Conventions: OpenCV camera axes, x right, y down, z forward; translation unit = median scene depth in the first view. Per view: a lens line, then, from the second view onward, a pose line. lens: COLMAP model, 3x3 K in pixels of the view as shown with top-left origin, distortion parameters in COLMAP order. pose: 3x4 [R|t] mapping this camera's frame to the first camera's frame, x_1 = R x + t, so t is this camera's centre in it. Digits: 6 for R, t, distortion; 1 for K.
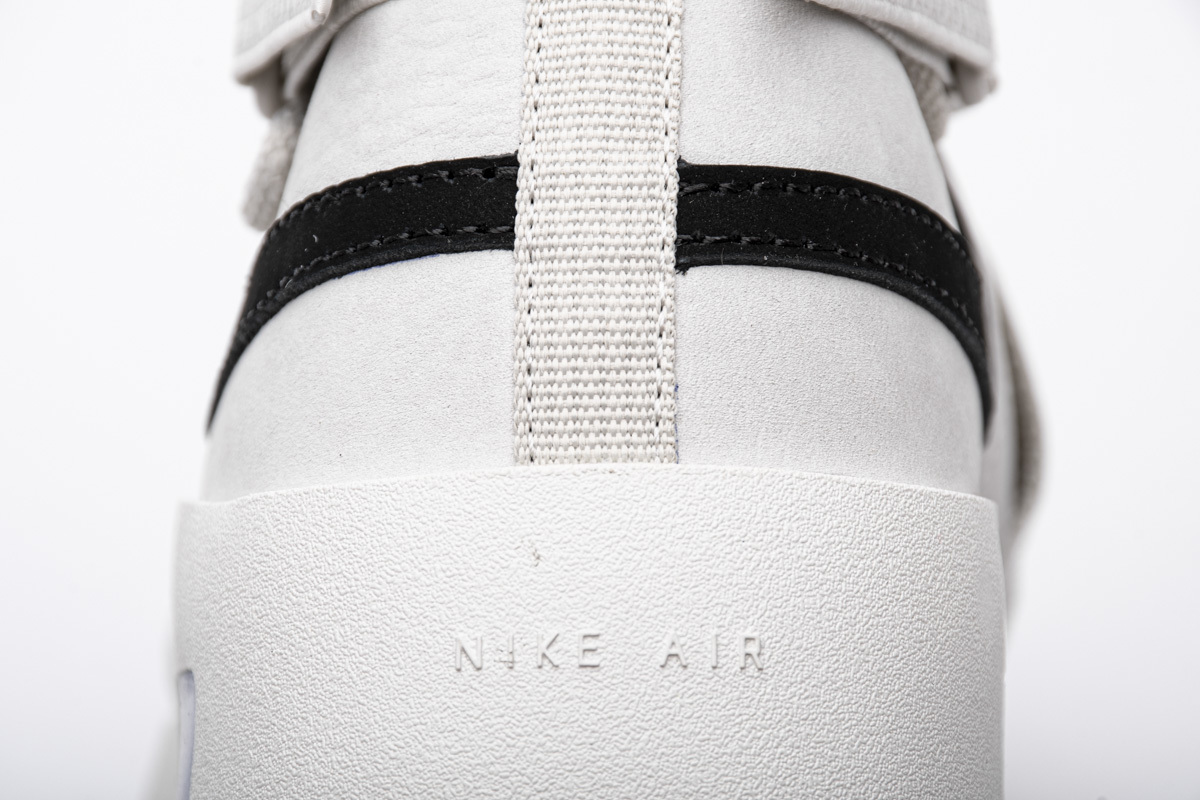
lens RADIAL K [[7487.4, 0, 608.3], [0, 7487.4, 336.2], [0, 0, 1]] dist [0.866346, 0.000000]
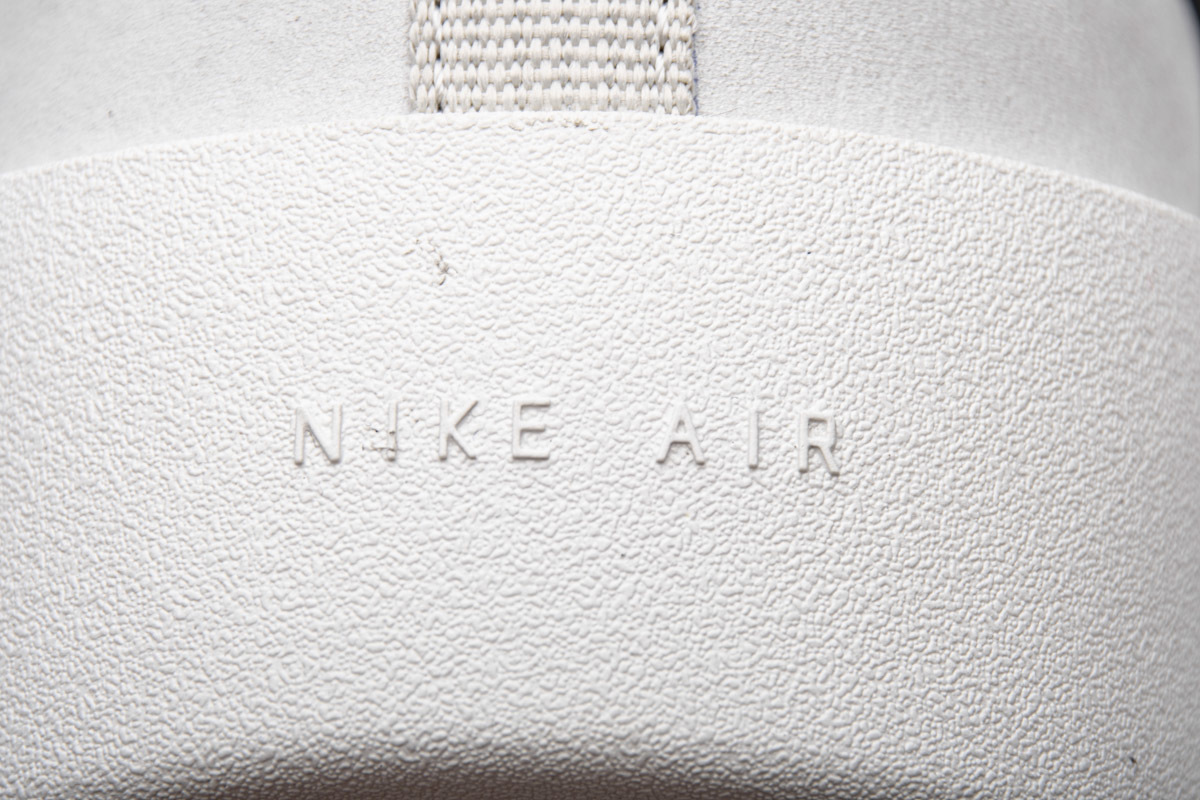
lens RADIAL K [[7487.4, 0, 592.4], [0, 7487.4, 477.4], [0, 0, 1]] dist [0.866346, 0.000000]
pose [[0.999752, 0.020243, -0.009323, 0.007282], [-0.020482, 0.999444, -0.026291, 0.059529], [0.008786, 0.026476, 0.999611, 0.434557]]
